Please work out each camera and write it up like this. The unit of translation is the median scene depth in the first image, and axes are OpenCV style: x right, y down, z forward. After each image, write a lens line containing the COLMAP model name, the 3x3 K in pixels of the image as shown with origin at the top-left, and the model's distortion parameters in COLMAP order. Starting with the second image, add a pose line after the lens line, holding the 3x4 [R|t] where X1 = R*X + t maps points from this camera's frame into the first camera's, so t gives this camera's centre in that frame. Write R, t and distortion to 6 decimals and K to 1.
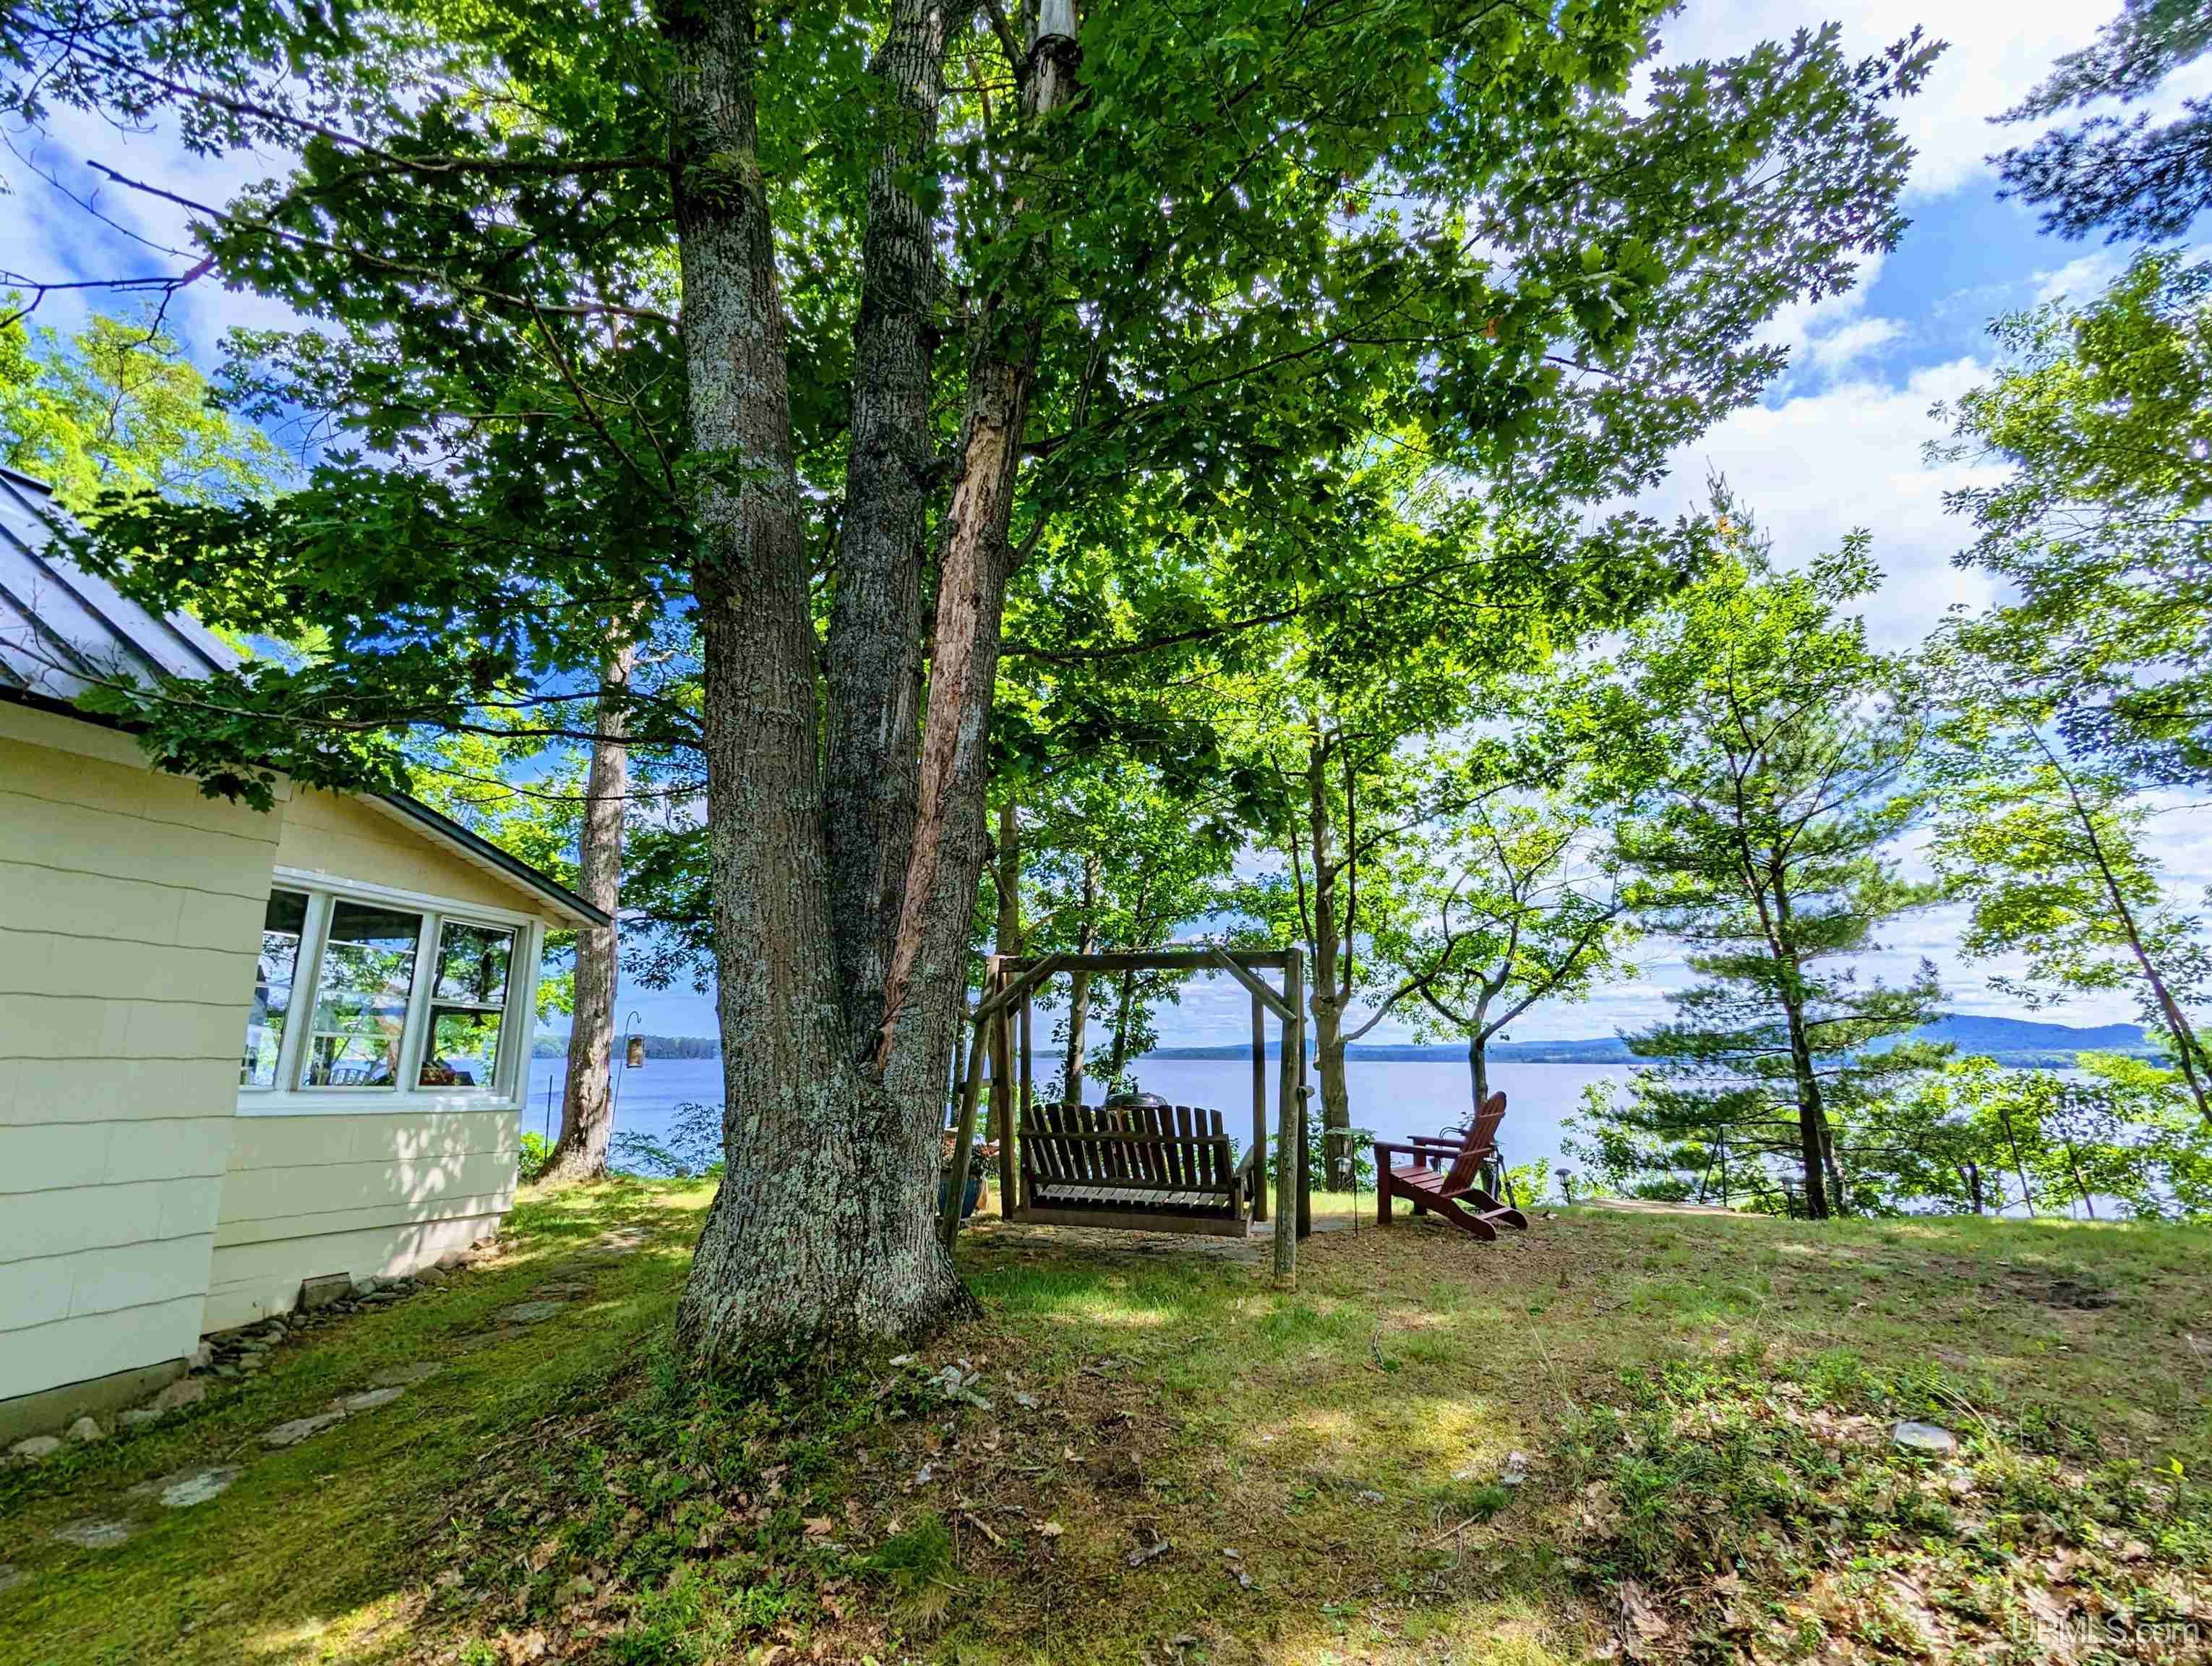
lens RADIAL K [[1083.3, 0, 1106.0], [0, 1083.3, 833.0], [0, 0, 1]] dist [-0.000692, -0.000575]
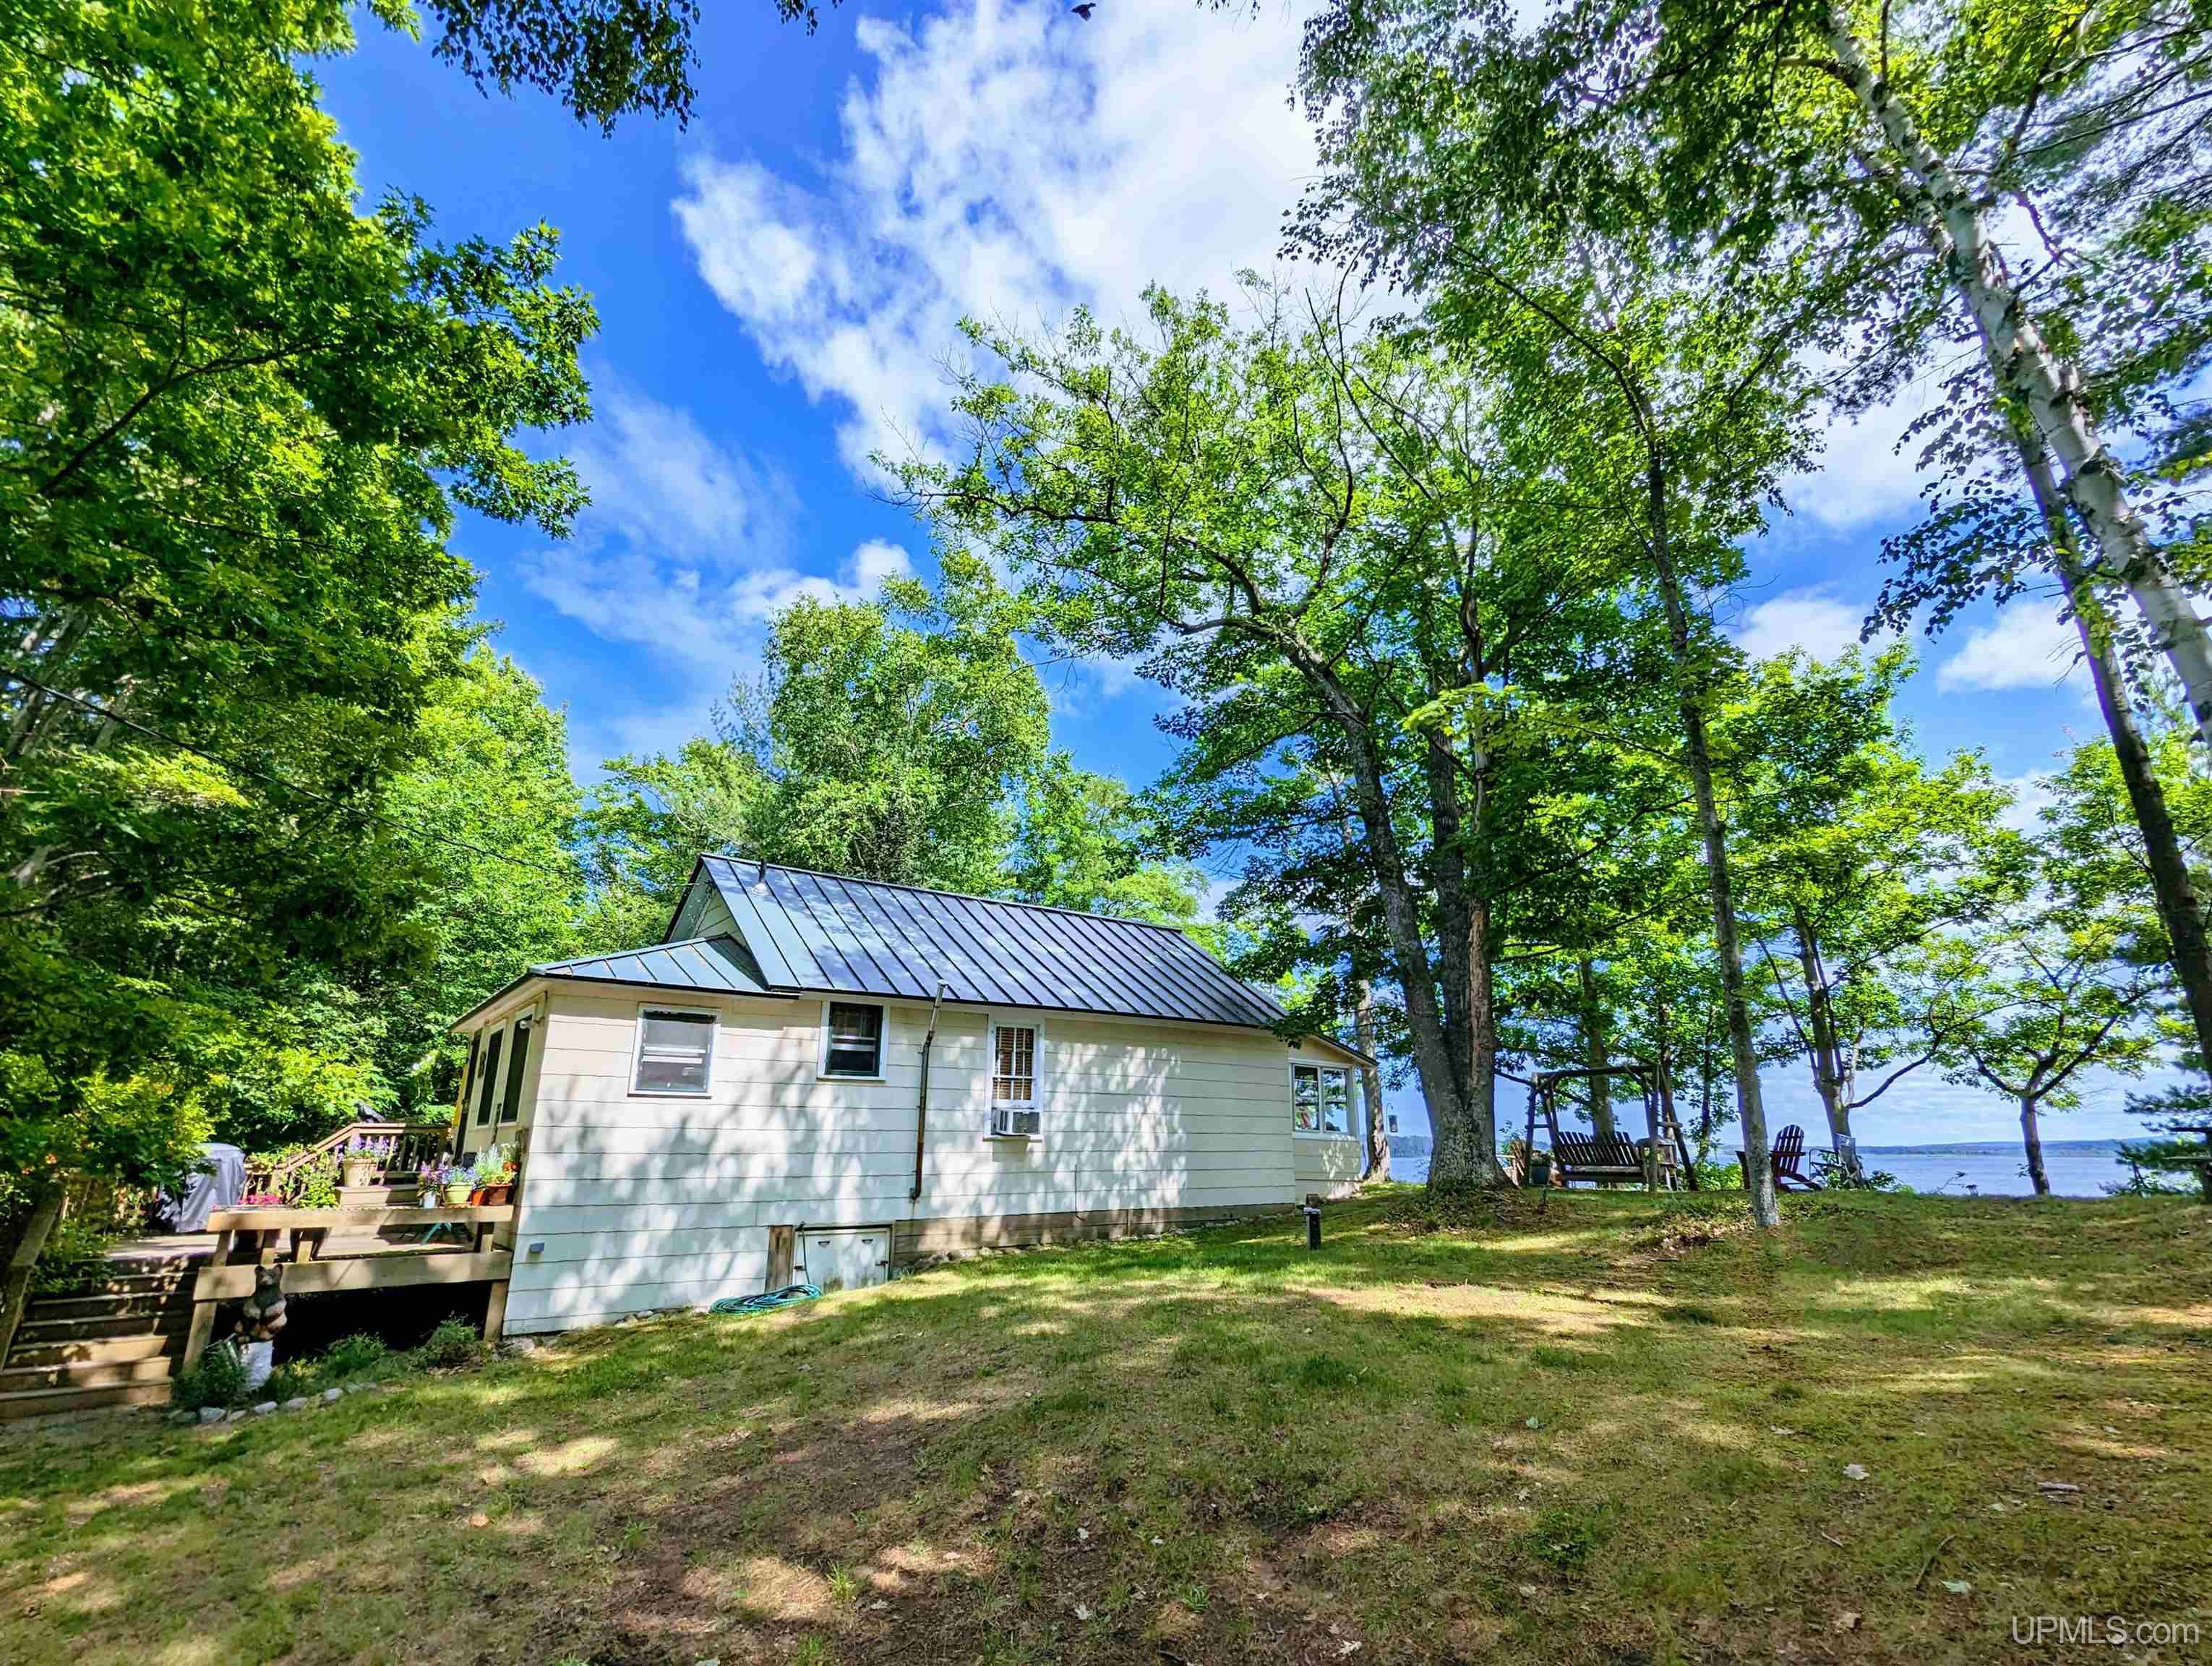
lens RADIAL K [[1083.3, 0, 1106.0], [0, 1083.3, 833.0], [0, 0, 1]] dist [-0.000692, -0.000575]
pose [[0.803453, -0.175007, -0.569066, 0.432140], [0.124174, 0.984059, -0.127313, -0.161006], [0.582275, 0.031627, 0.812376, -1.113995]]
